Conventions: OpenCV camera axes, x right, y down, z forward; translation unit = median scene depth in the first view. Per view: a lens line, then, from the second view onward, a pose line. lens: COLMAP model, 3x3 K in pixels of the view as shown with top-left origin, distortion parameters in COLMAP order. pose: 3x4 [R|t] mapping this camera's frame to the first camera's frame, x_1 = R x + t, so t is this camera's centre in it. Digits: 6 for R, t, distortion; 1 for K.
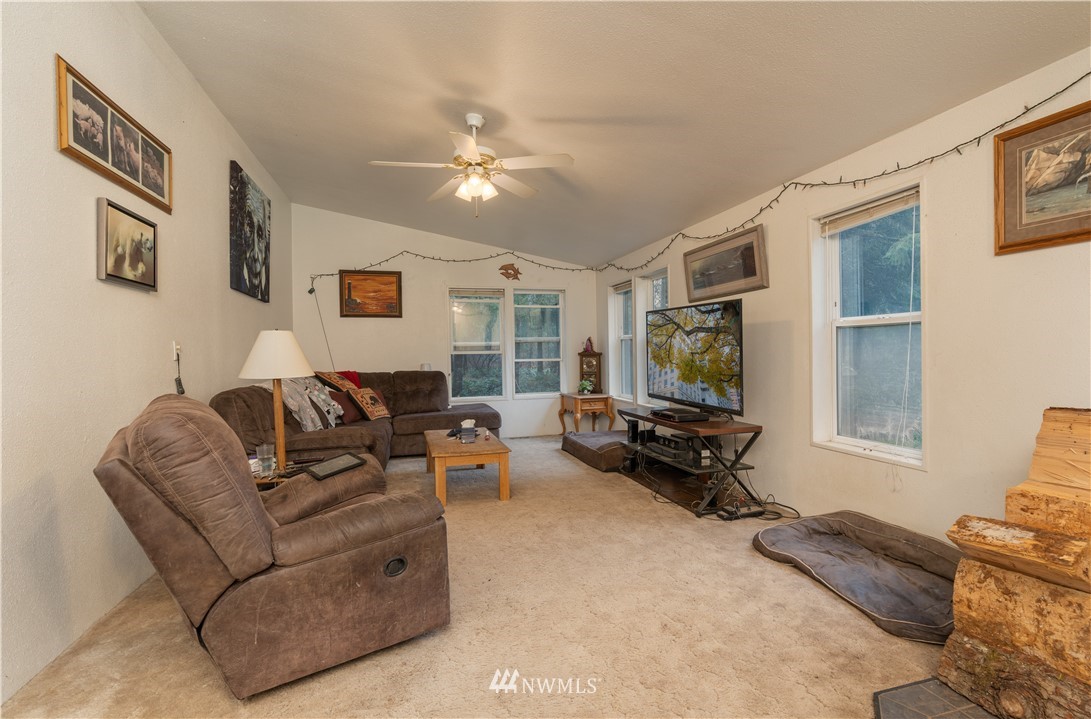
lens RADIAL K [[503.3, 0, 551.8], [0, 503.3, 356.2], [0, 0, 1]] dist [-0.010330, 0.002309]
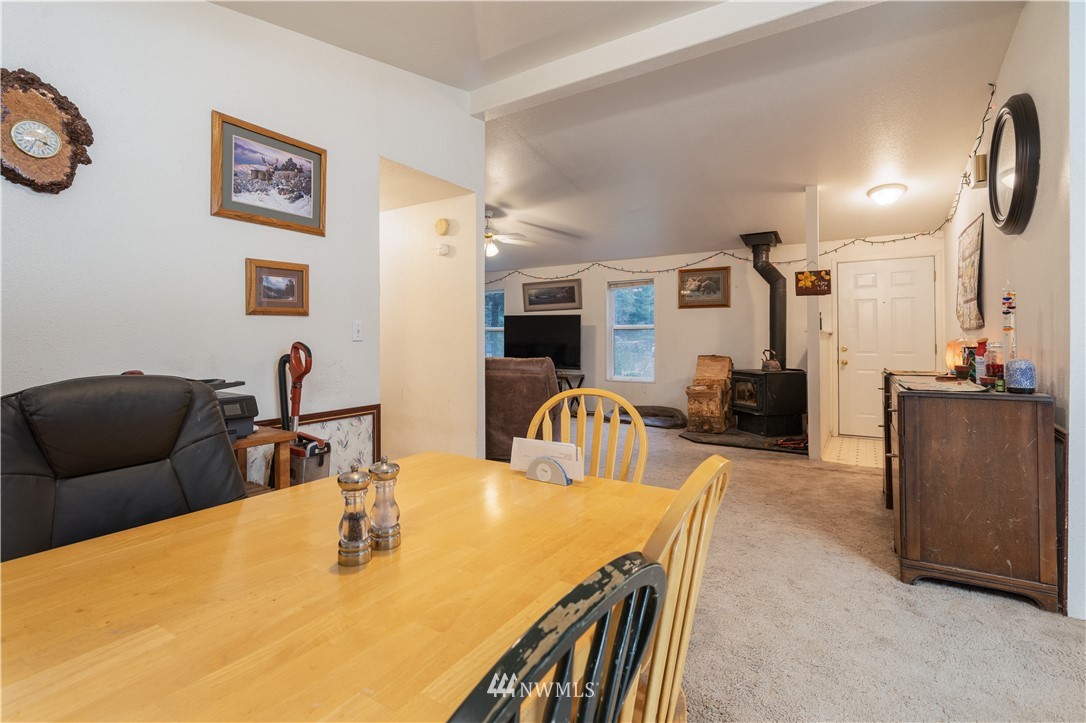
lens RADIAL K [[501.0, 0, 534.4], [0, 501.0, 333.9], [0, 0, 1]] dist [-0.010330, 0.002309]
pose [[0.764127, 0.016759, 0.644849, -1.924735], [-0.002012, 0.999720, -0.023597, 0.031191], [-0.645063, 0.016734, 0.763946, -0.844046]]
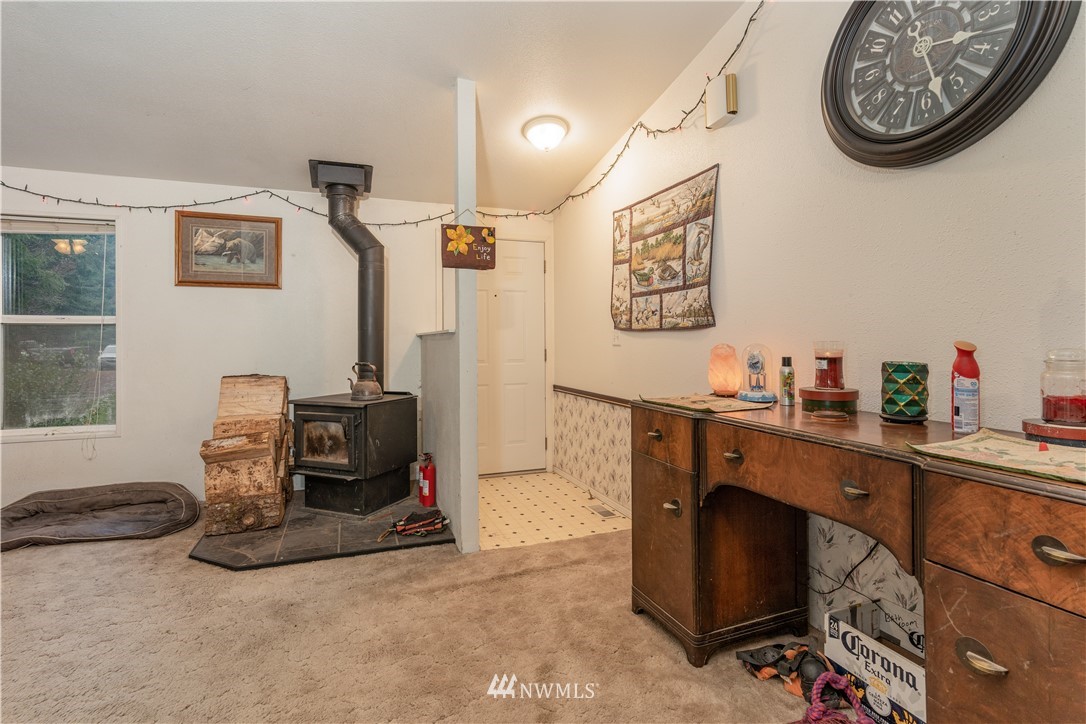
lens RADIAL K [[501.0, 0, 531.0], [0, 501.0, 342.7], [0, 0, 1]] dist [-0.010330, 0.002309]
pose [[-0.072480, 0.011573, 0.997303, -0.829199], [0.013323, 0.999855, -0.010634, 0.010669], [-0.997281, 0.012517, -0.072624, -0.003765]]
